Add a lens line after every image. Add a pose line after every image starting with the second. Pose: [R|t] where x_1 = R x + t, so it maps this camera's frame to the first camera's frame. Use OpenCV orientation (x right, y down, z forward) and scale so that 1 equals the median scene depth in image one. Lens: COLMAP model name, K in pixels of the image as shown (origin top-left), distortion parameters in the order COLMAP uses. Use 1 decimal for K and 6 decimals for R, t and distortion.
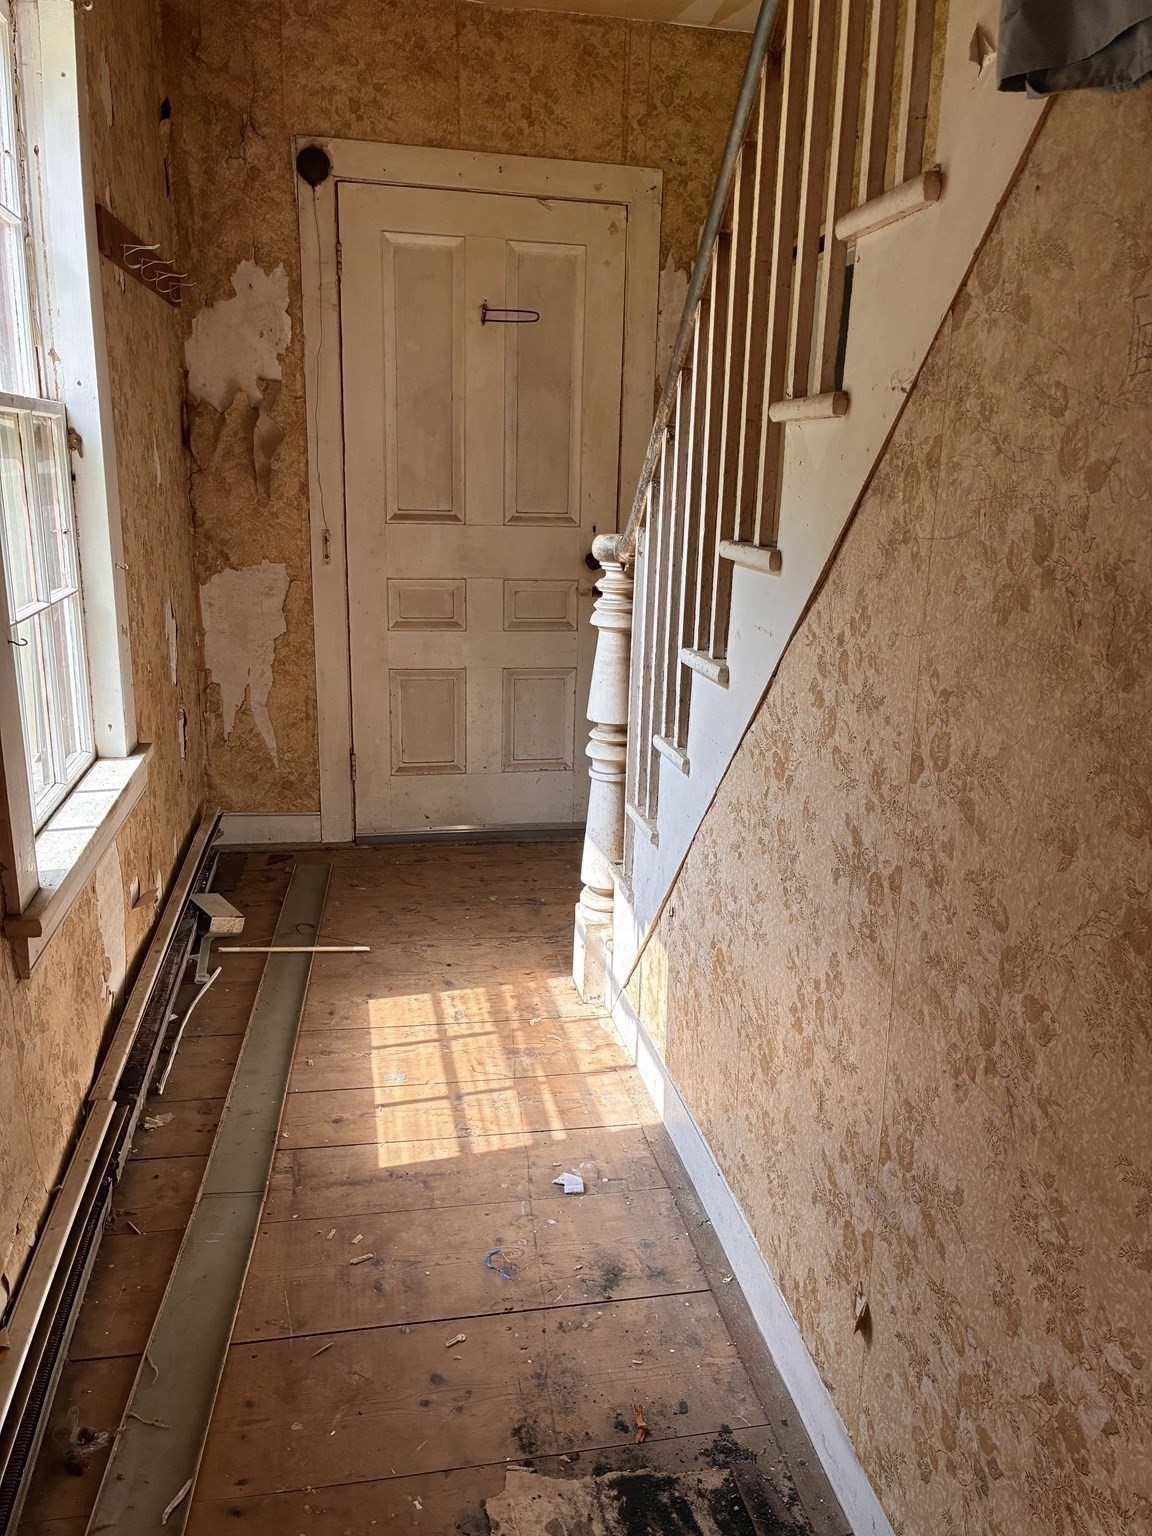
lens RADIAL K [[1163.2, 0, 577.2], [0, 1163.2, 775.3], [0, 0, 1]] dist [0.029765, -0.045315]
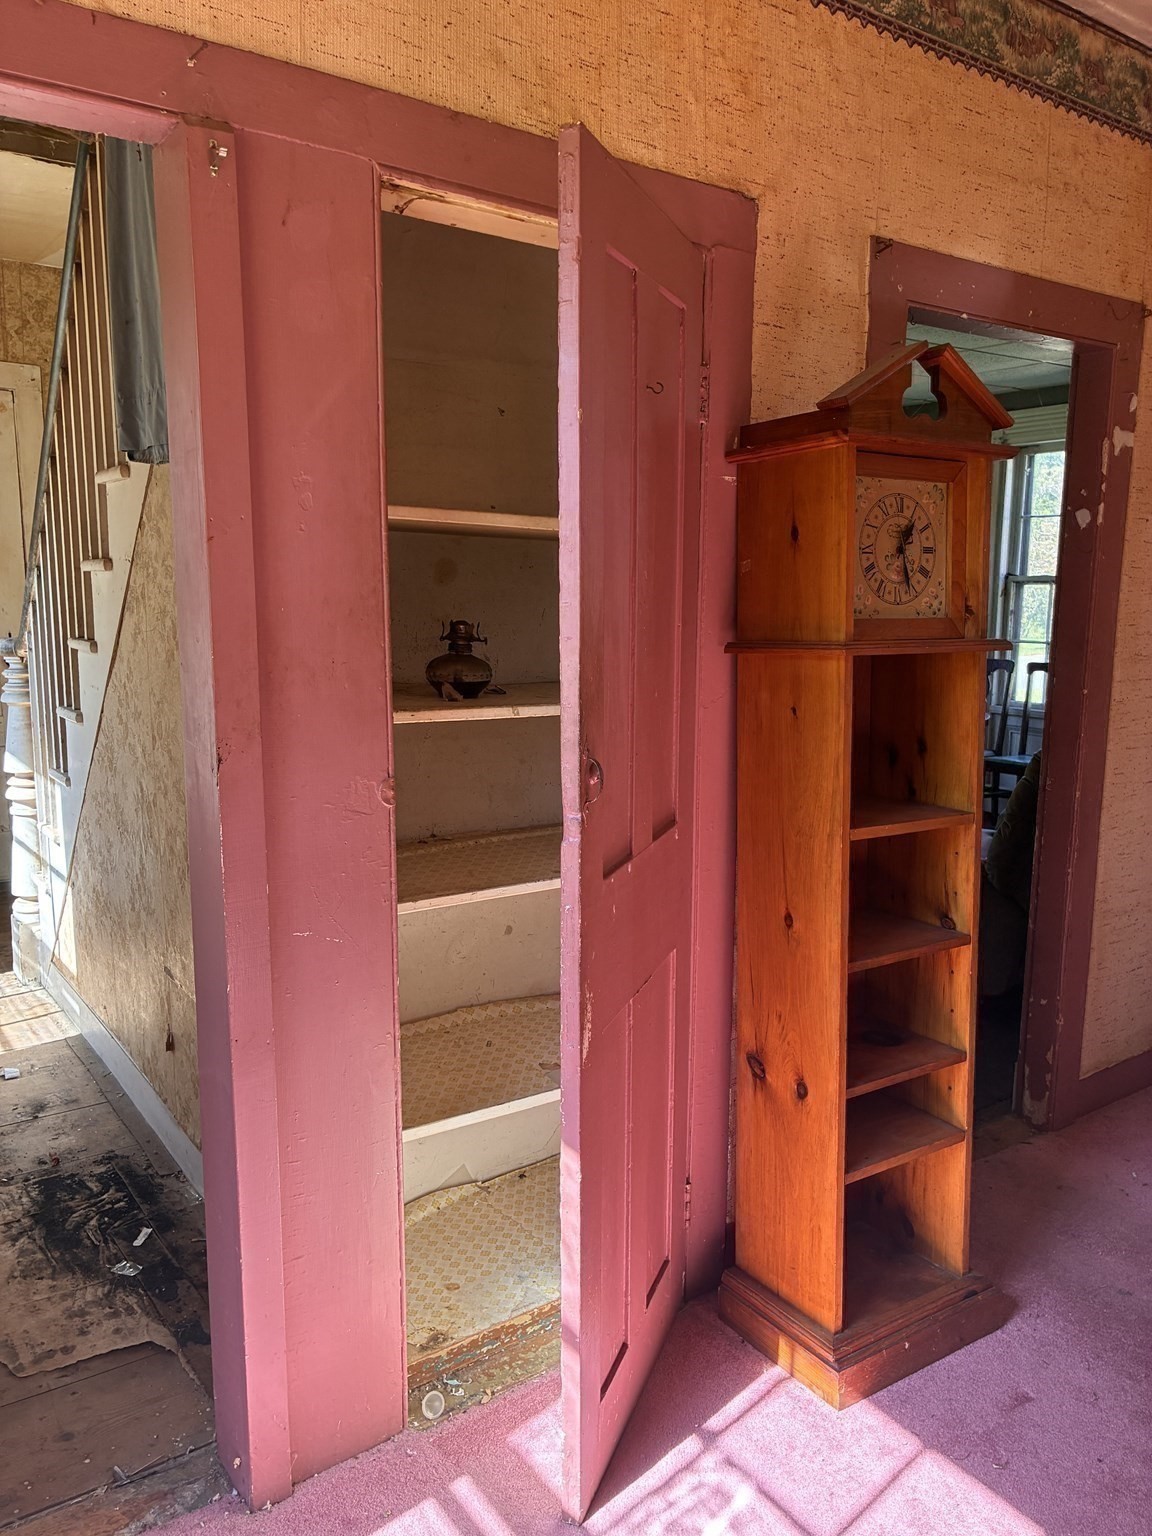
lens RADIAL K [[1163.2, 0, 586.6], [0, 1163.2, 756.7], [0, 0, 1]] dist [0.029765, -0.045315]
pose [[0.903837, -0.085230, 0.419302, 0.088214], [0.125381, 0.989700, -0.069094, 0.194084], [-0.409094, 0.115022, 0.905214, -0.879166]]
